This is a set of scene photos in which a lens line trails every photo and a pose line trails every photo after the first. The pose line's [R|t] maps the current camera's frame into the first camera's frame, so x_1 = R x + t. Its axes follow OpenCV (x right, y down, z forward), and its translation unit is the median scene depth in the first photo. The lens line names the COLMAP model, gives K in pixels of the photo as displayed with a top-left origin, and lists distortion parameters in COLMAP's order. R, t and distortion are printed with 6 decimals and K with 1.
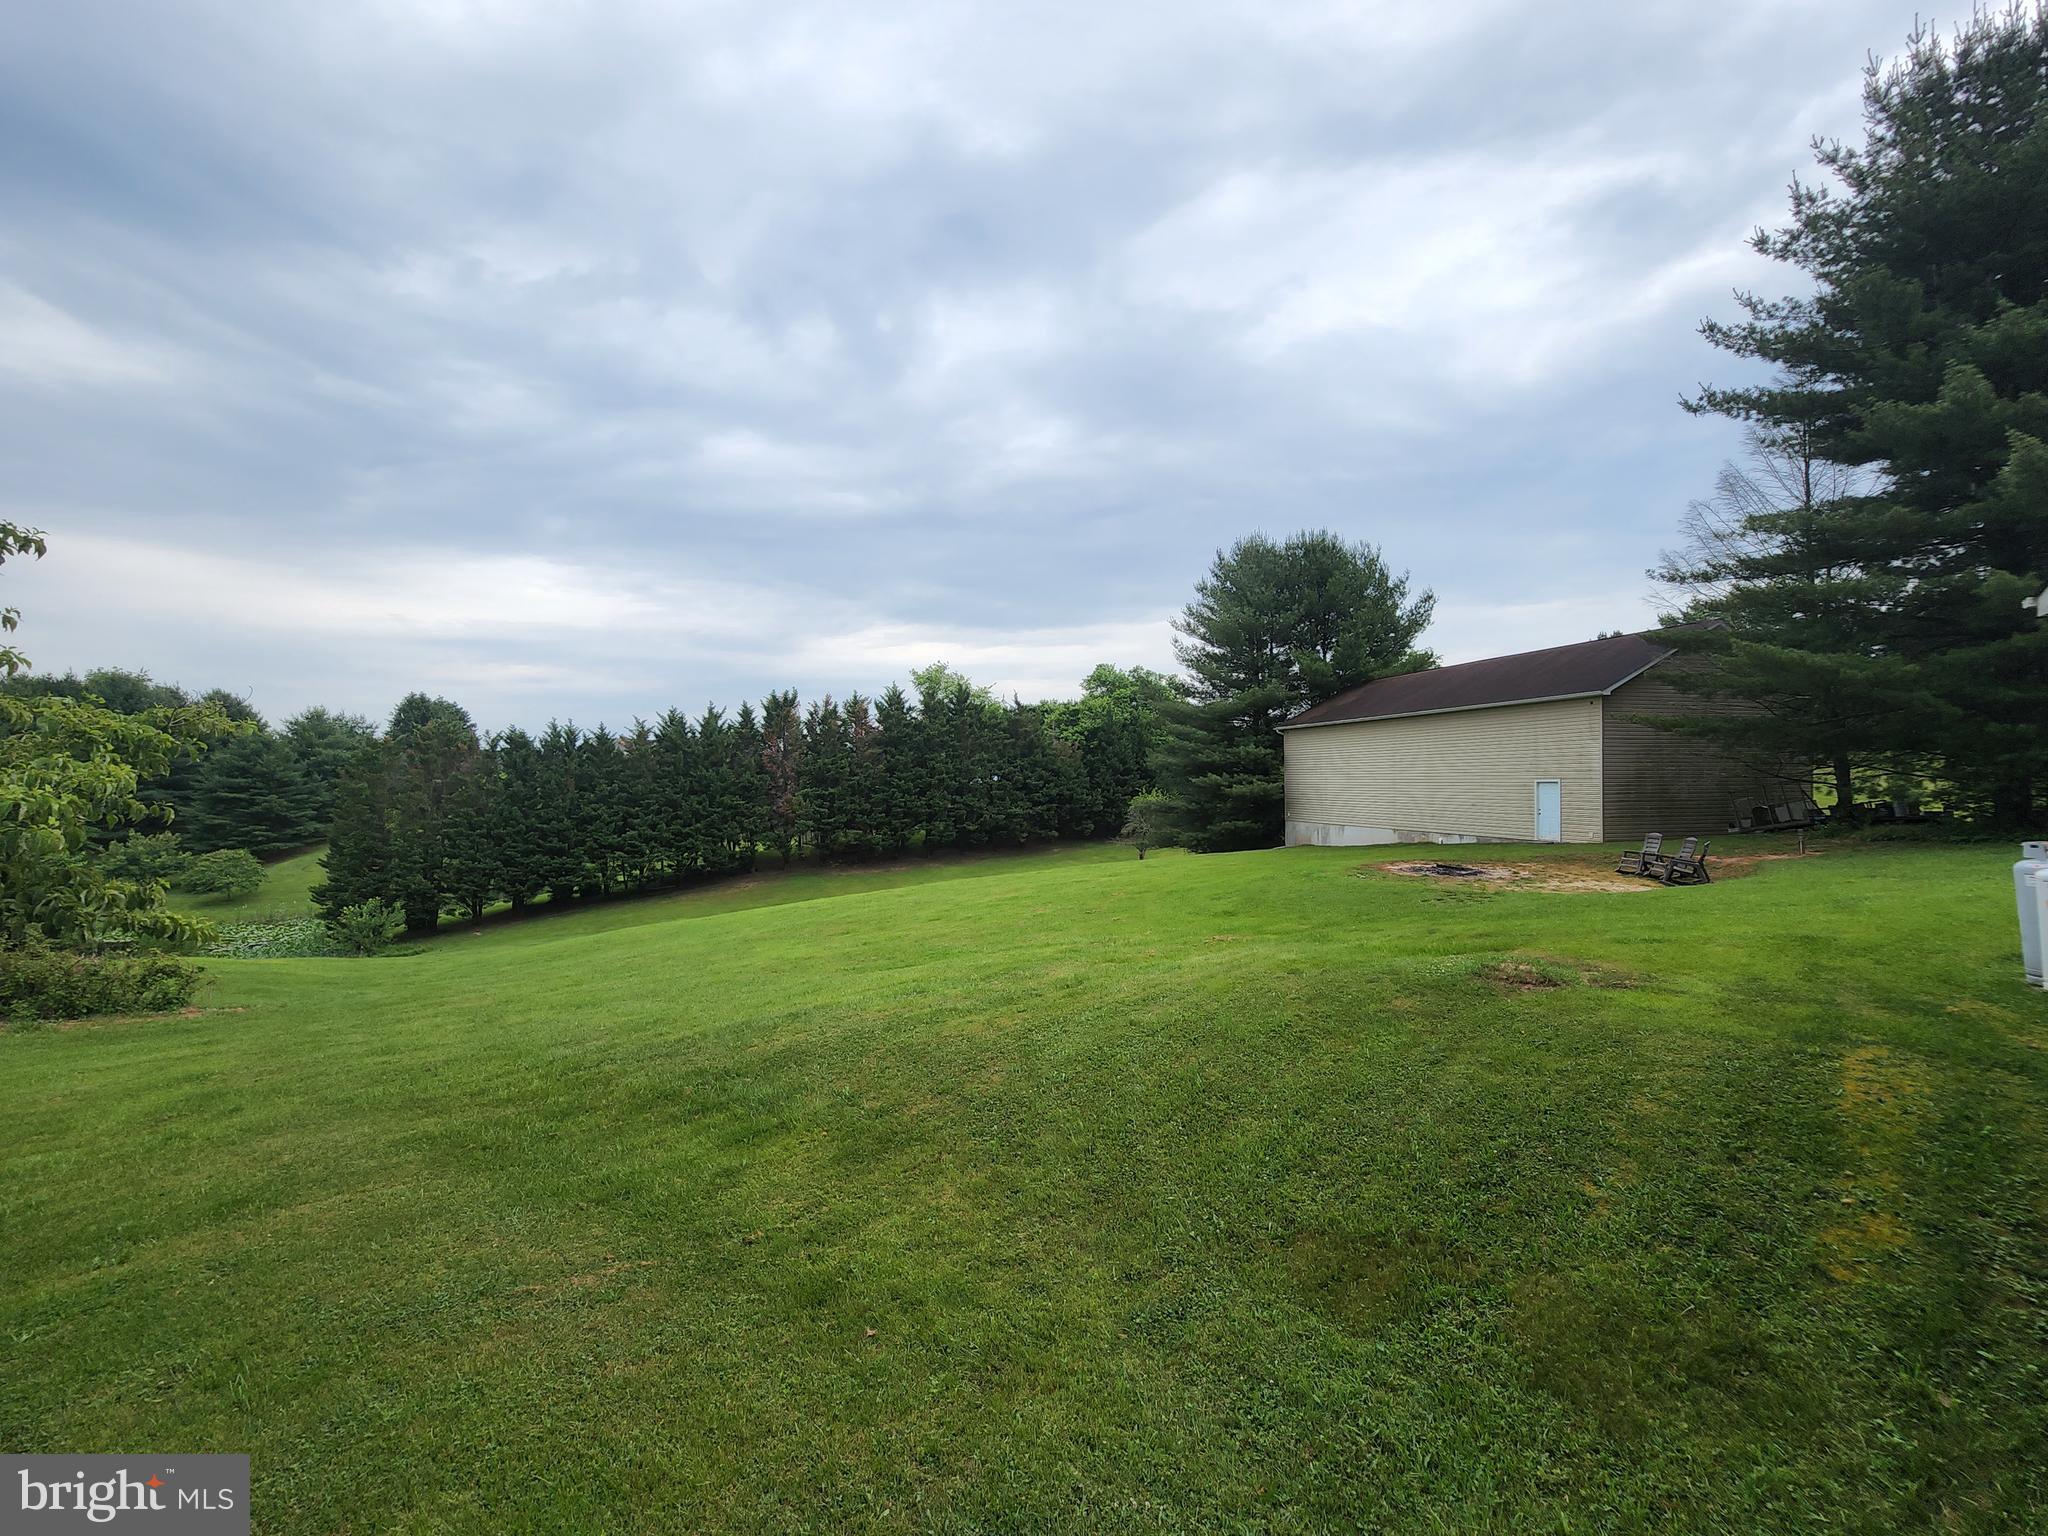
lens RADIAL K [[839.7, 0, 1024.0], [0, 839.7, 768.0], [0, 0, 1]] dist [0.000106, -0.000032]
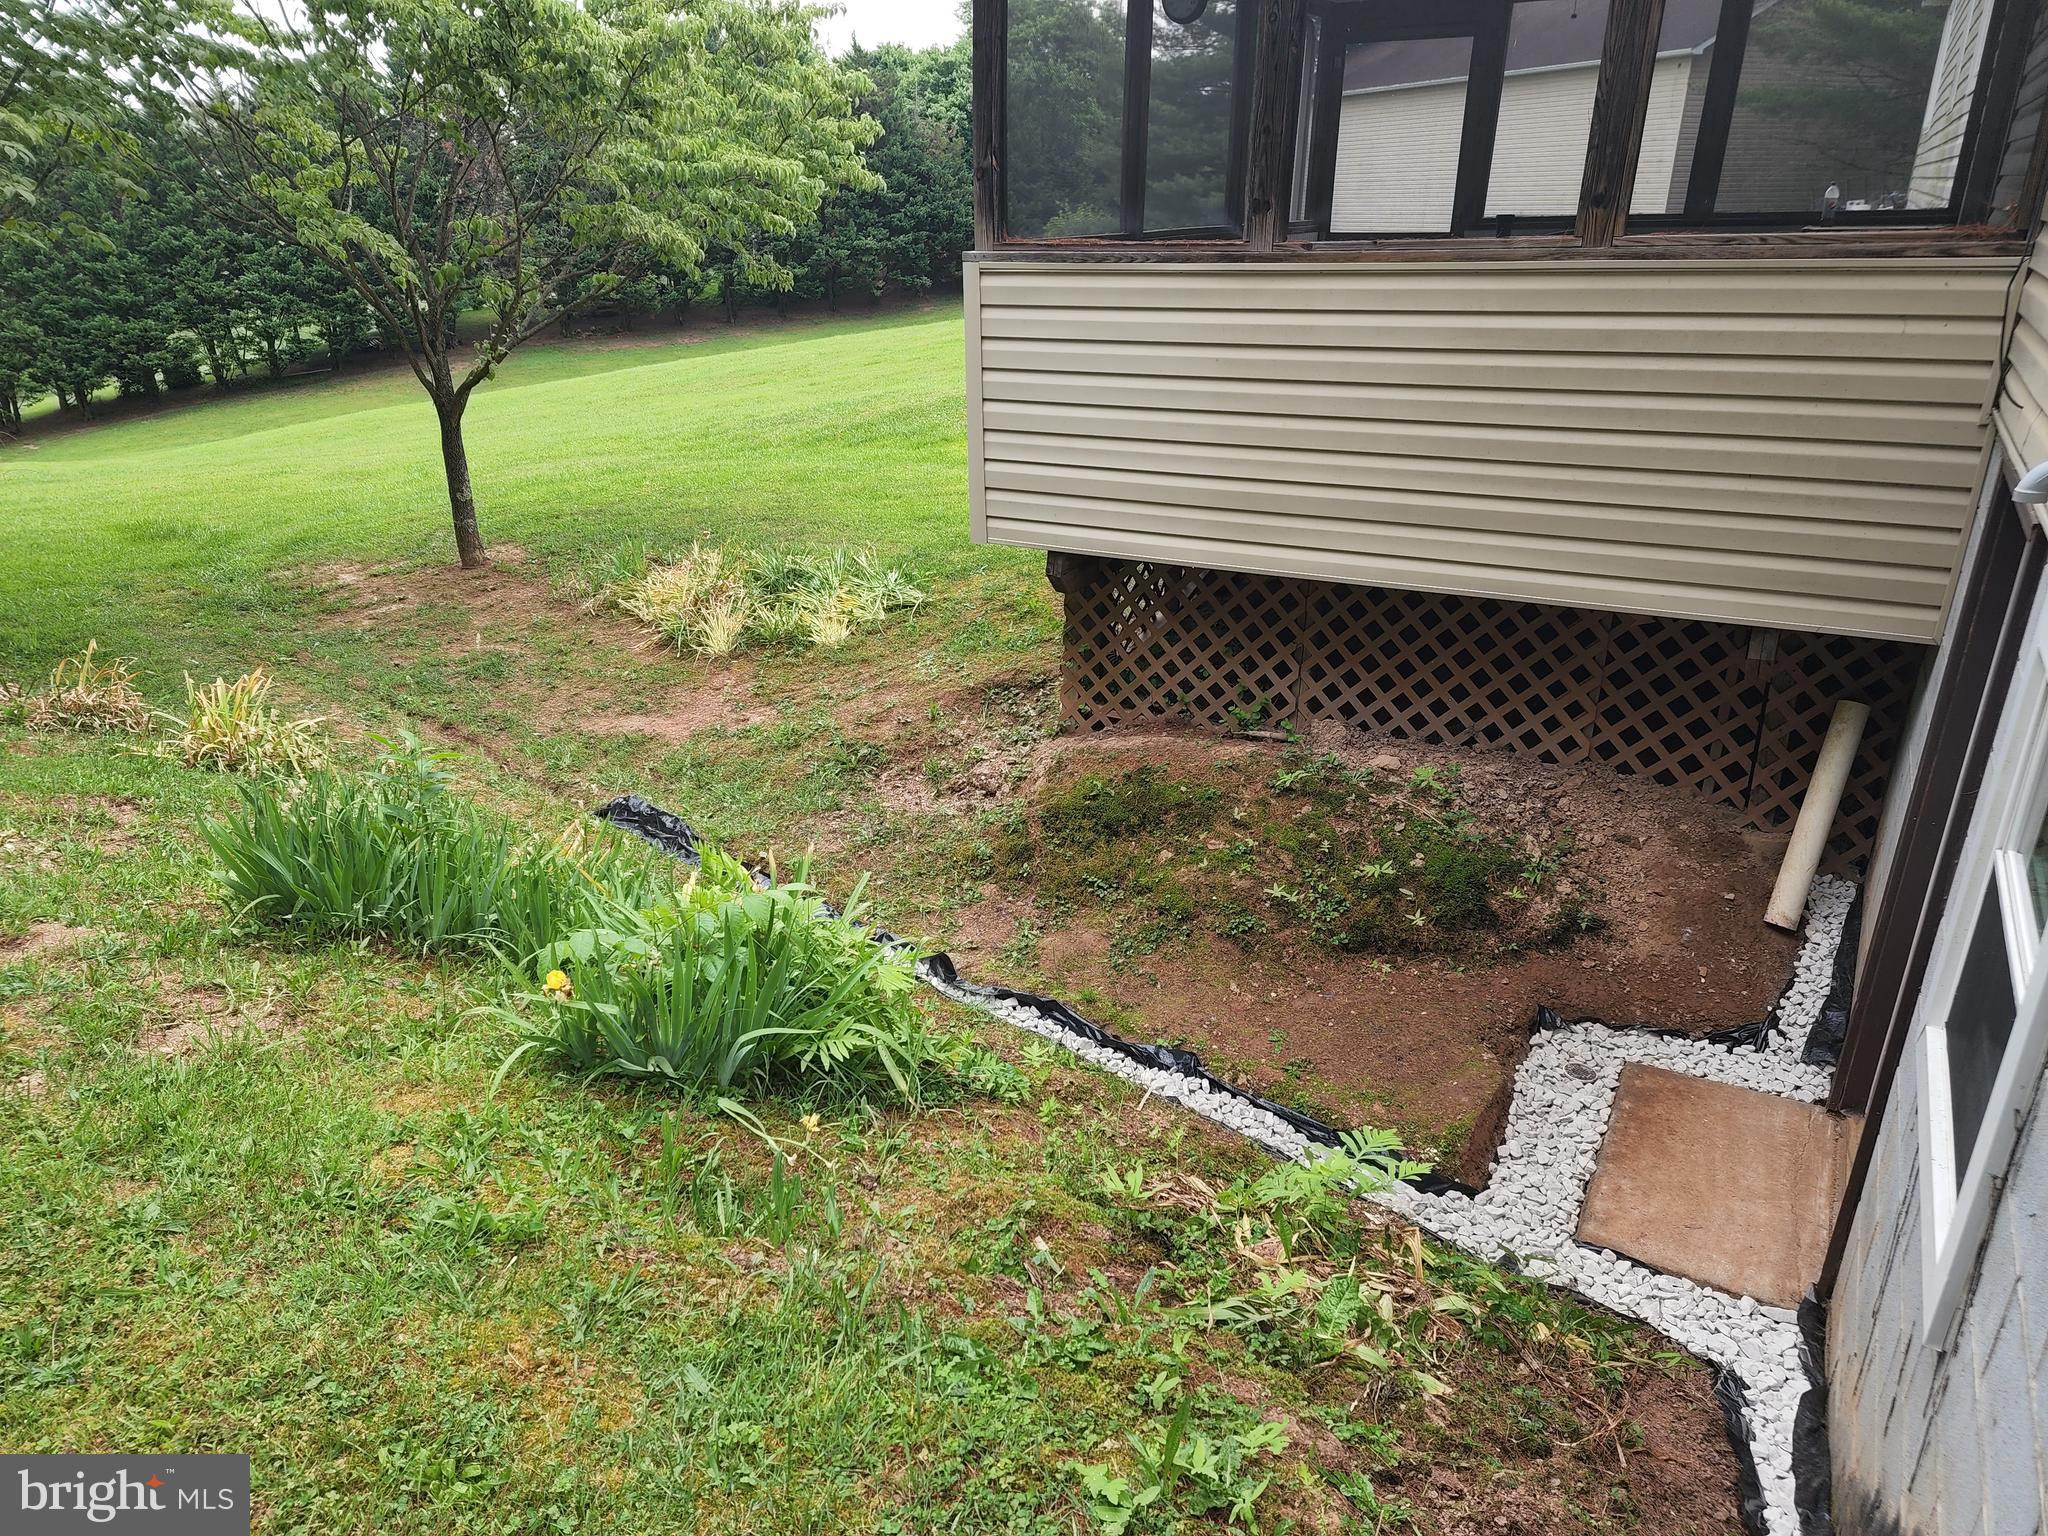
lens RADIAL K [[1342.2, 0, 1020.2], [0, 1342.2, 780.1], [0, 0, 1]] dist [0.064760, -0.056305]
pose [[0.991319, -0.051369, 0.121030, -0.042571], [-0.002346, 0.913462, 0.406918, 0.004792], [-0.131459, -0.403669, 0.905411, -0.125533]]
